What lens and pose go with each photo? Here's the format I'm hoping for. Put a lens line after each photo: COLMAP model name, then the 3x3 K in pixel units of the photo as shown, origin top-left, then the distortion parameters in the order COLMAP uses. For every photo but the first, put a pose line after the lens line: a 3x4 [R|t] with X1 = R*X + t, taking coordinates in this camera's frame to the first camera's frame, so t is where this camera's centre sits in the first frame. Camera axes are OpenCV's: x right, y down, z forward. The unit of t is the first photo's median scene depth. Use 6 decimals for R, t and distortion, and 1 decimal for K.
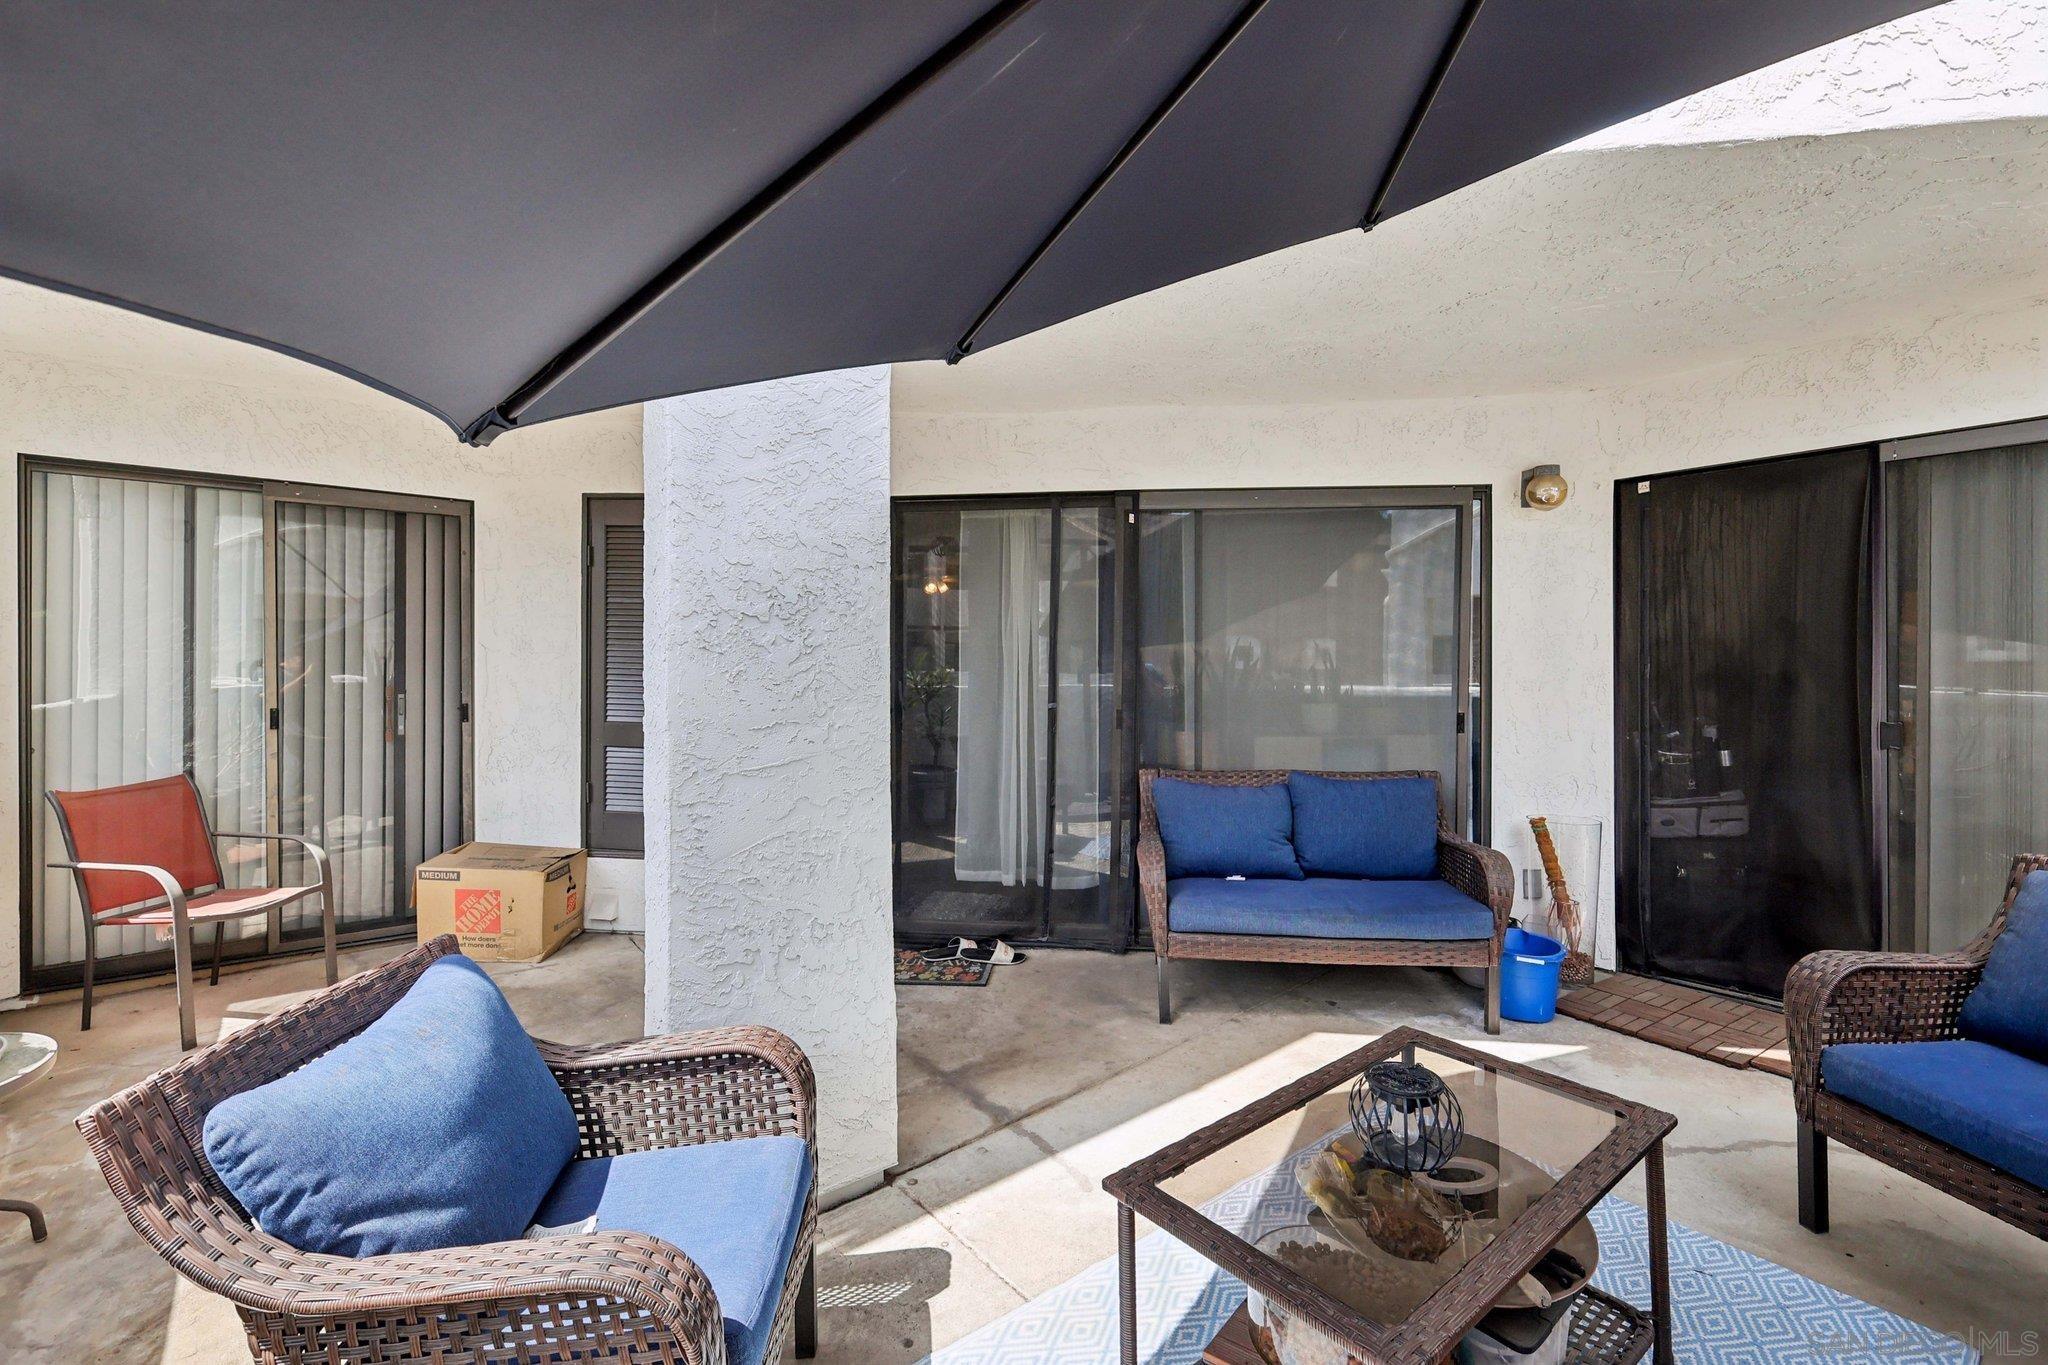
lens RADIAL K [[891.5, 0, 1030.8], [0, 891.5, 671.8], [0, 0, 1]] dist [-0.003846, 0.000180]
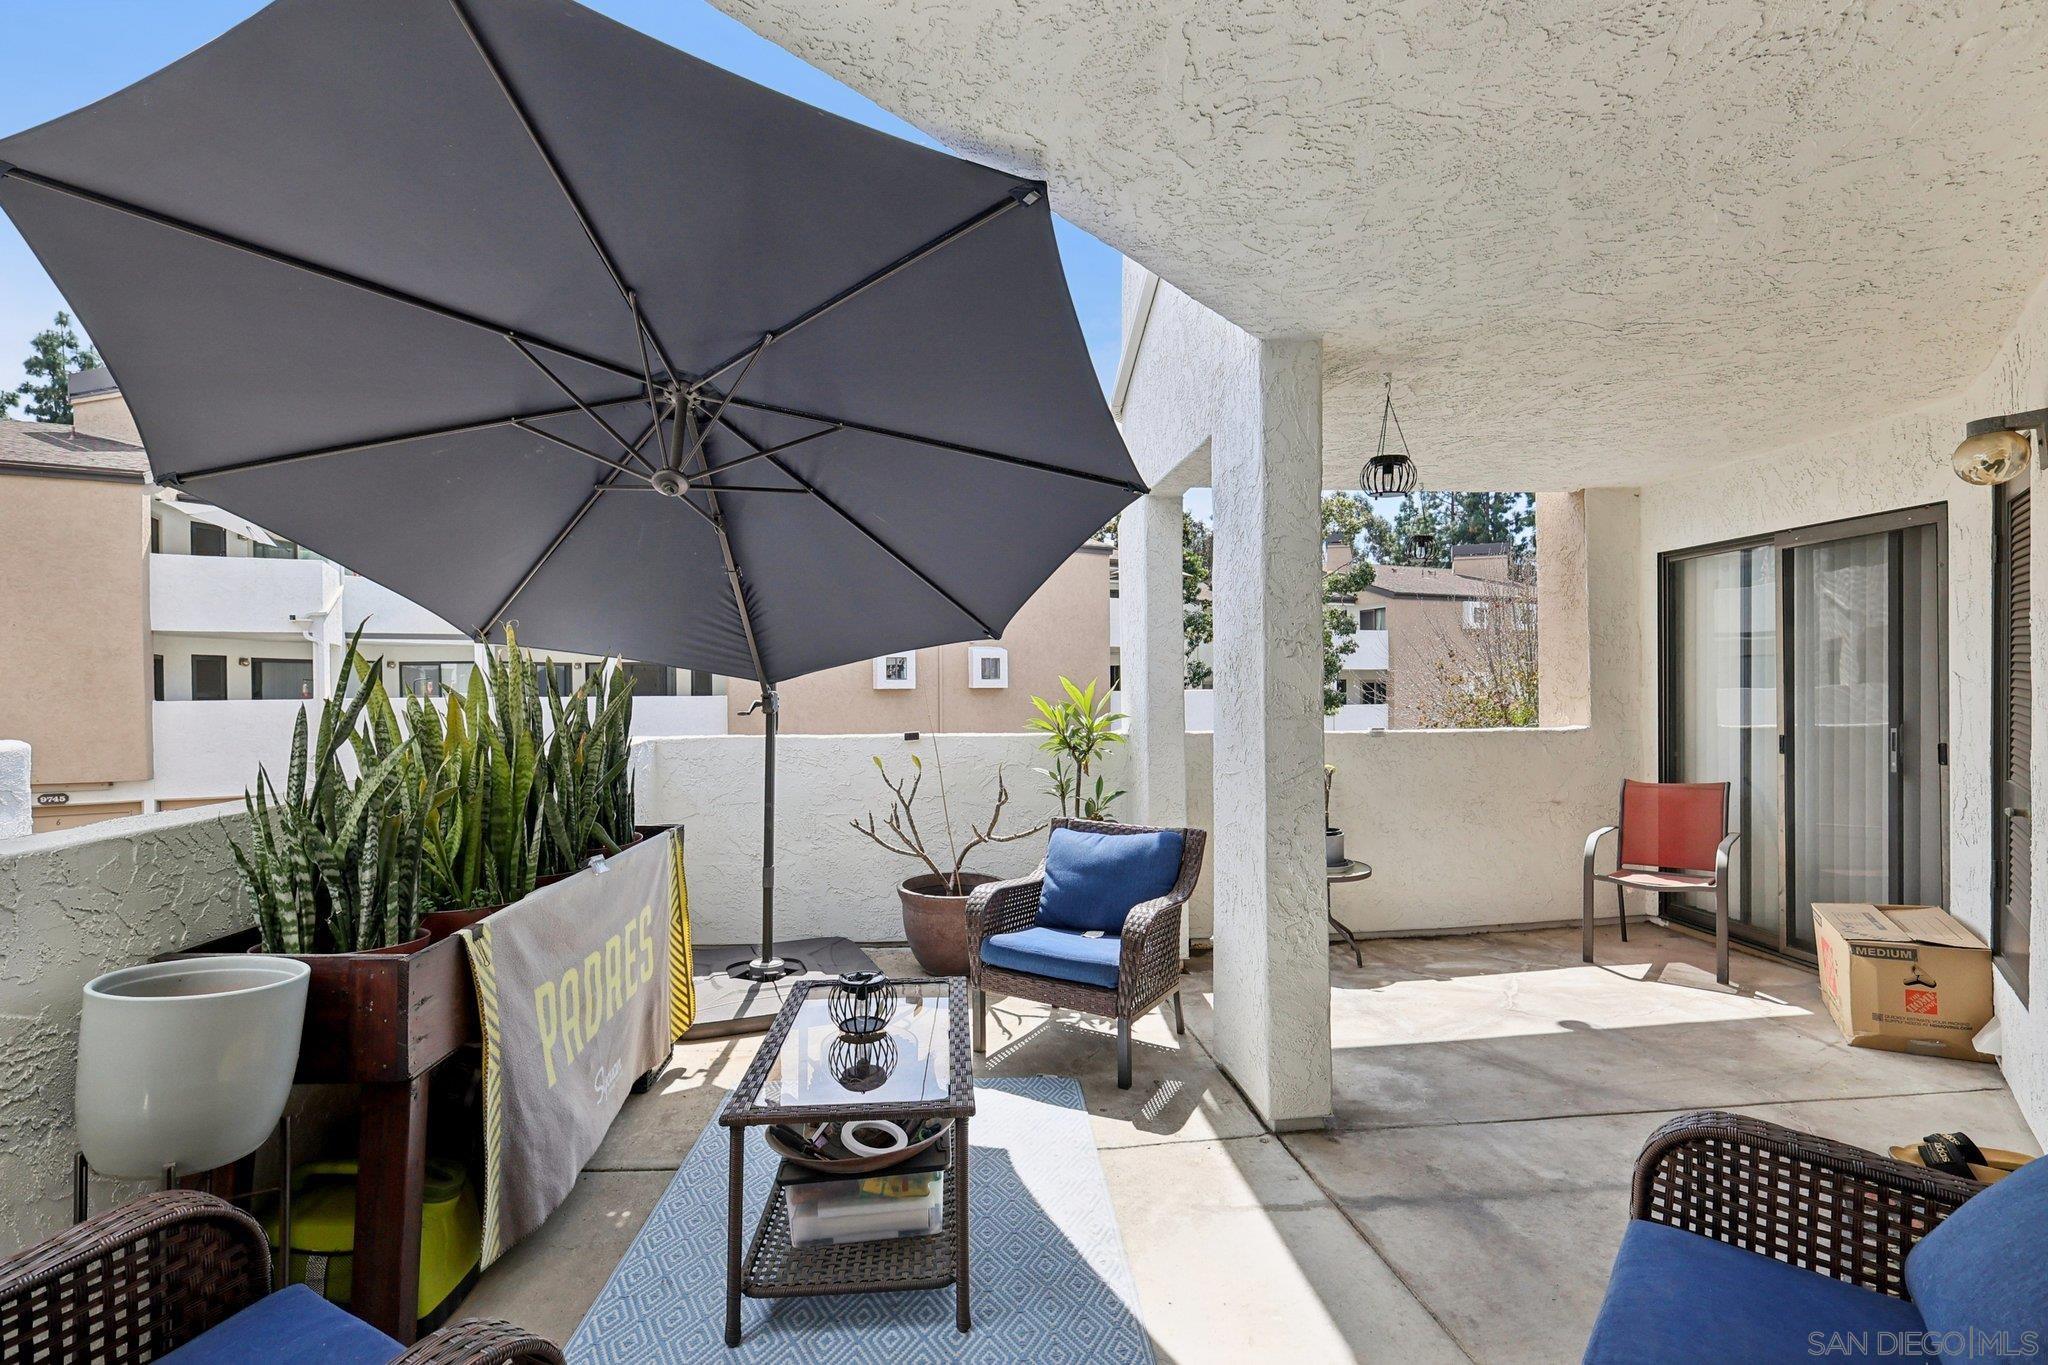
lens RADIAL K [[891.5, 0, 1030.8], [0, 891.5, 671.8], [0, 0, 1]] dist [-0.003846, 0.000180]
pose [[-0.558734, -0.016952, -0.829173, 0.664786], [-0.011651, 0.999853, -0.012591, -0.012796], [0.829265, 0.002625, -0.558850, 0.914614]]
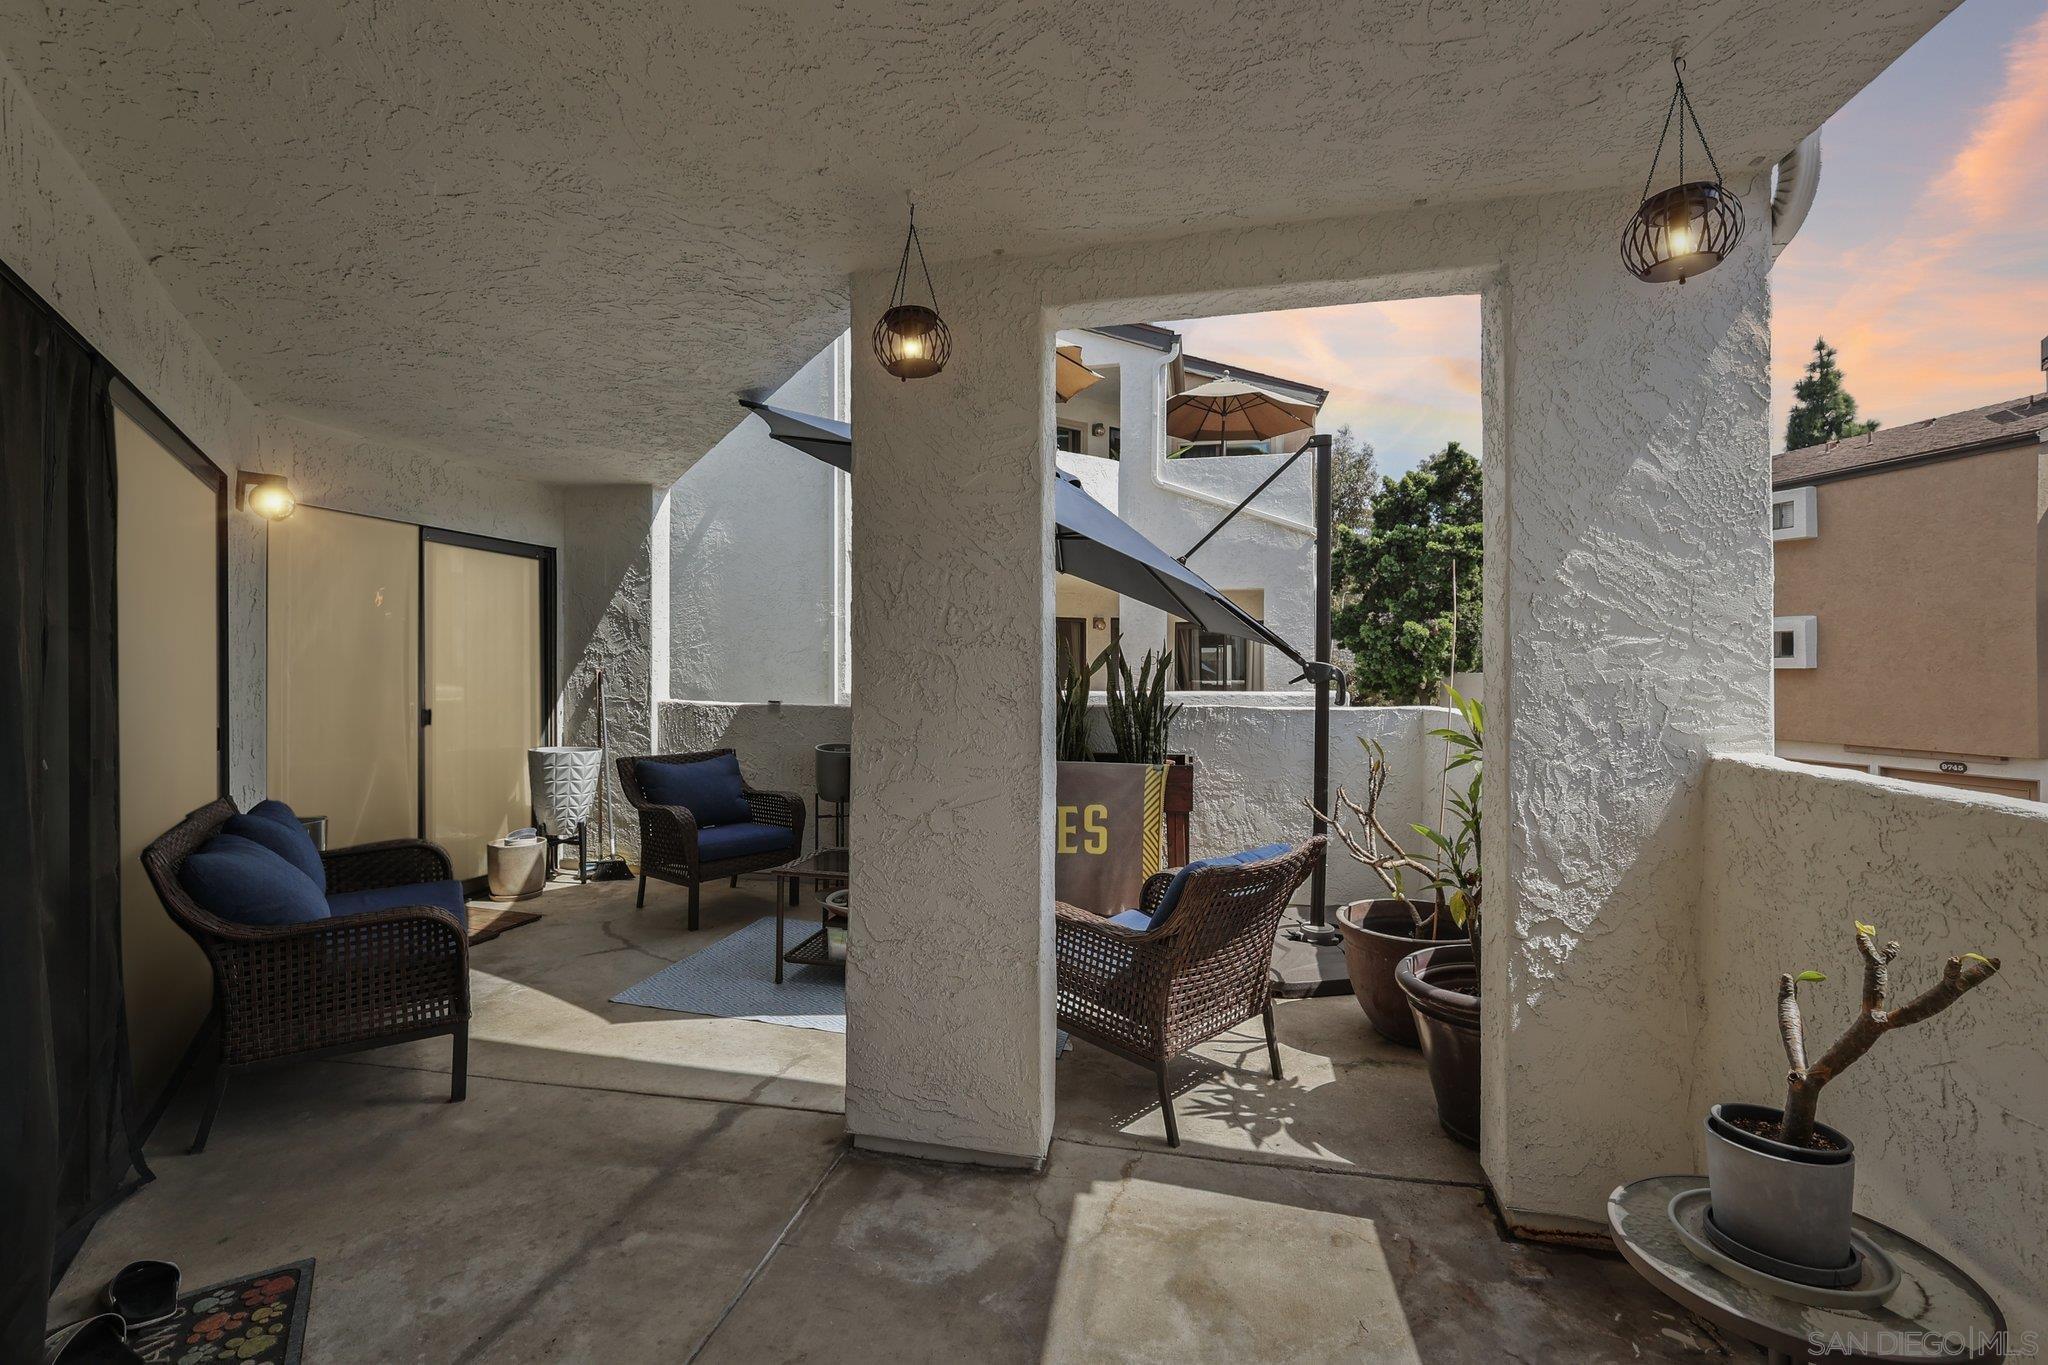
lens RADIAL K [[891.5, 0, 1030.8], [0, 891.5, 671.8], [0, 0, 1]] dist [-0.003846, 0.000180]
pose [[-0.630540, -0.009250, 0.776102, -0.757904], [0.009261, 0.999768, 0.019440, -0.008975], [-0.776101, 0.019445, -0.630308, 1.016253]]
